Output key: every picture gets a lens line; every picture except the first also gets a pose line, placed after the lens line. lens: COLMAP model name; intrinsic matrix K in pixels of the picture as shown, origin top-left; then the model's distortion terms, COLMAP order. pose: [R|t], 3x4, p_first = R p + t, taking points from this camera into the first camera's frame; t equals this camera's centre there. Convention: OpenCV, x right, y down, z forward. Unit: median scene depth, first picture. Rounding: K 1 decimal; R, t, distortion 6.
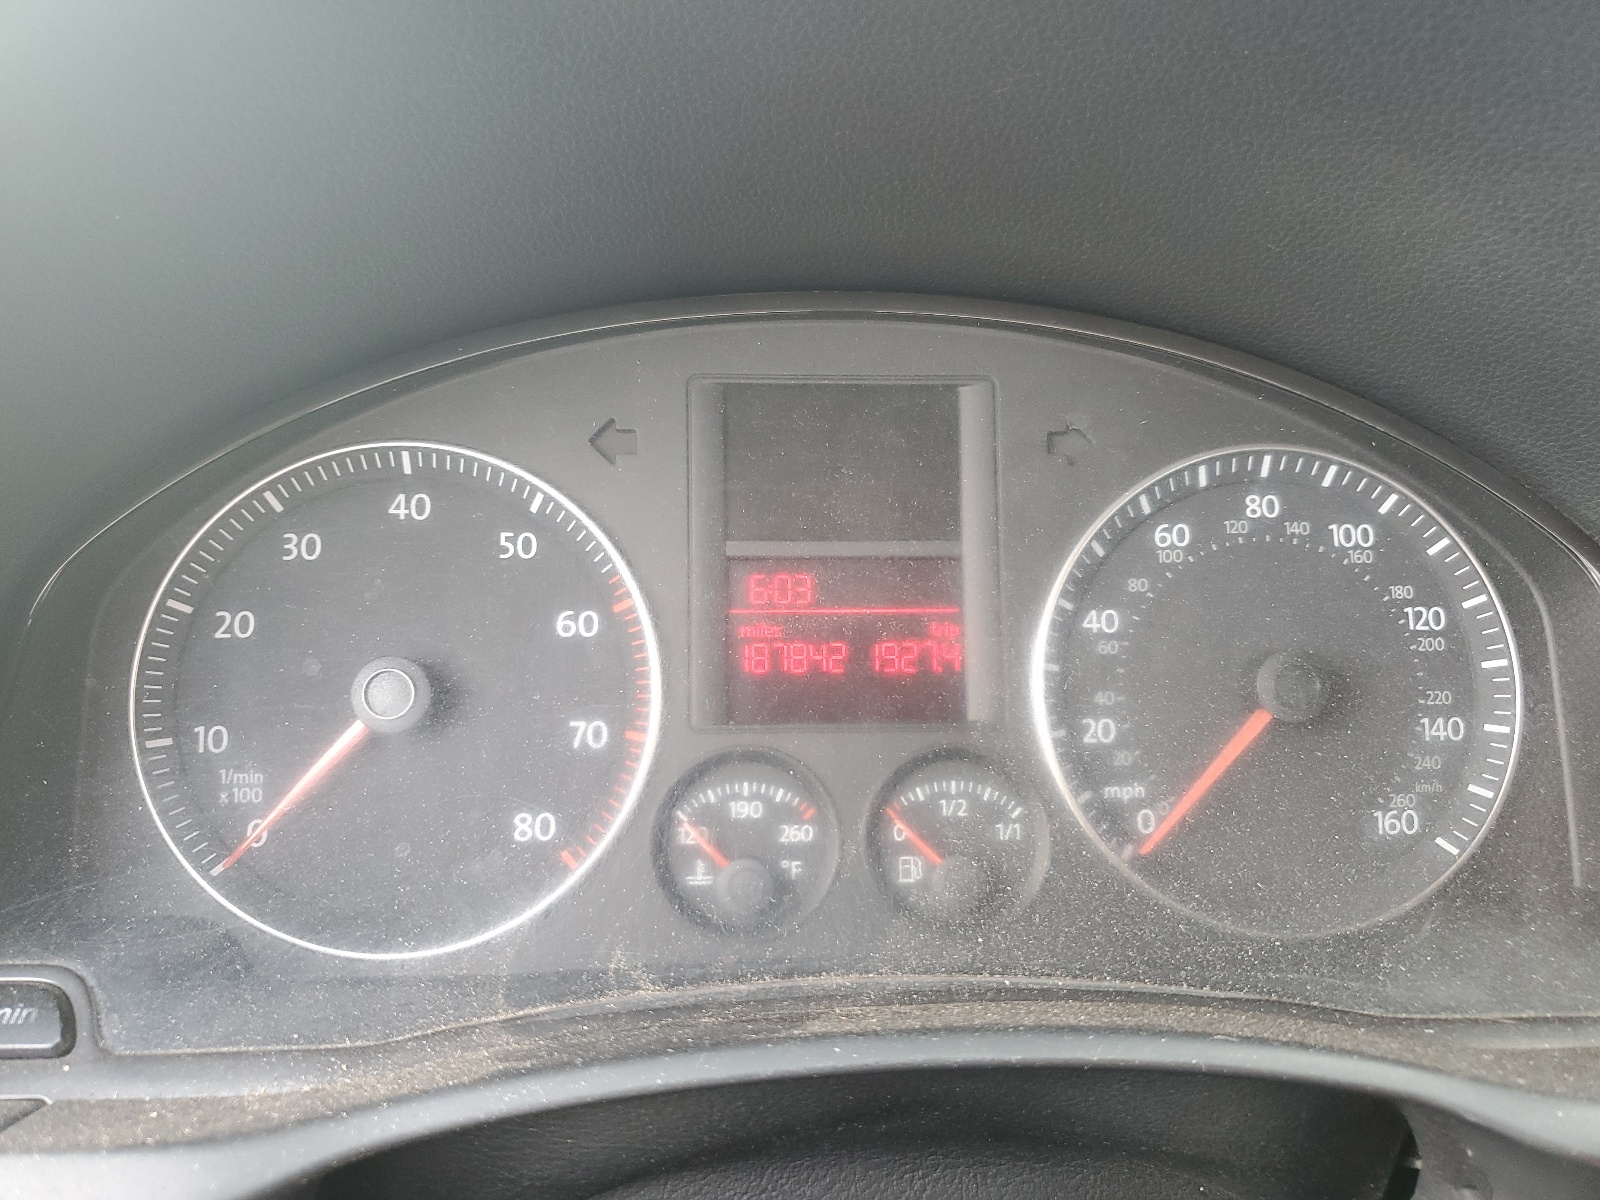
lens RADIAL K [[1197.6, 0, 801.4], [0, 1197.6, 599.6], [0, 0, 1]] dist [0.014905, 0.003185]
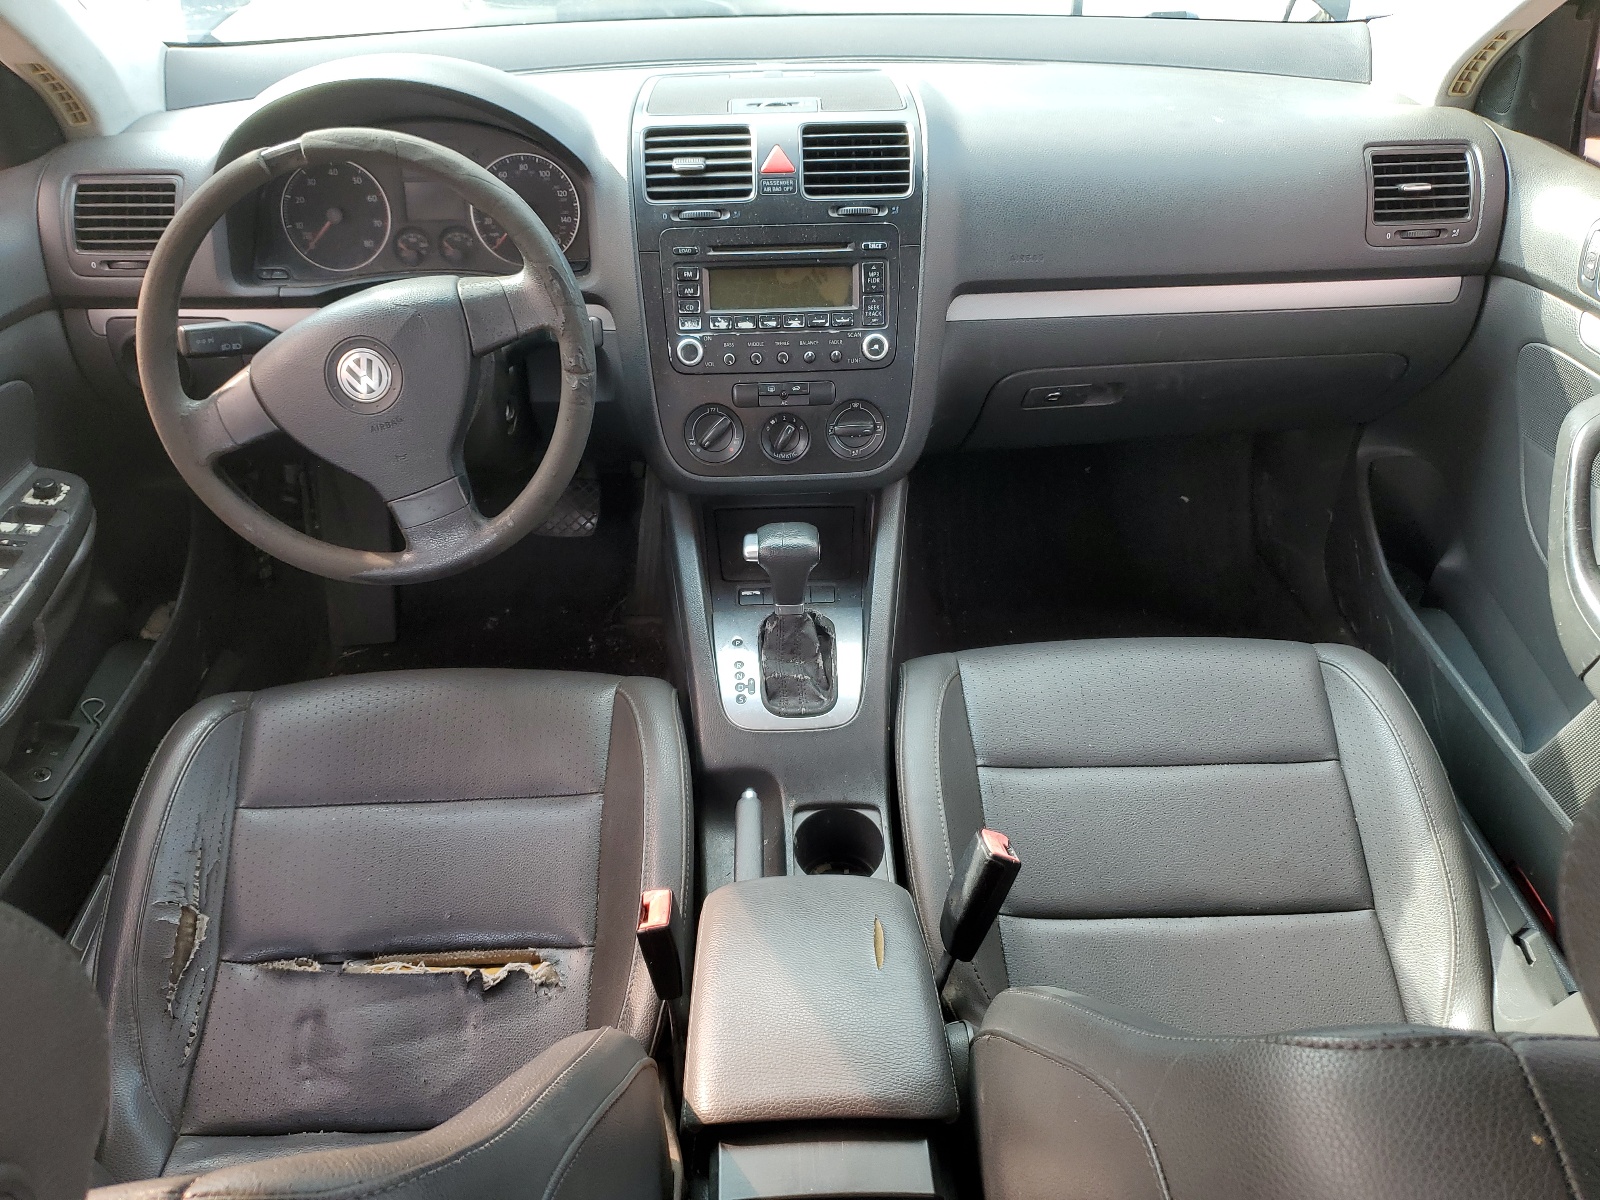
lens RADIAL K [[1197.6, 0, 800.6], [0, 1197.6, 603.5], [0, 0, 1]] dist [0.014905, 0.003185]
pose [[0.997829, 0.000998, -0.065853, 1.780919], [0.021879, 0.938075, 0.345741, -0.081018], [0.062120, -0.346431, 0.936016, -3.802474]]
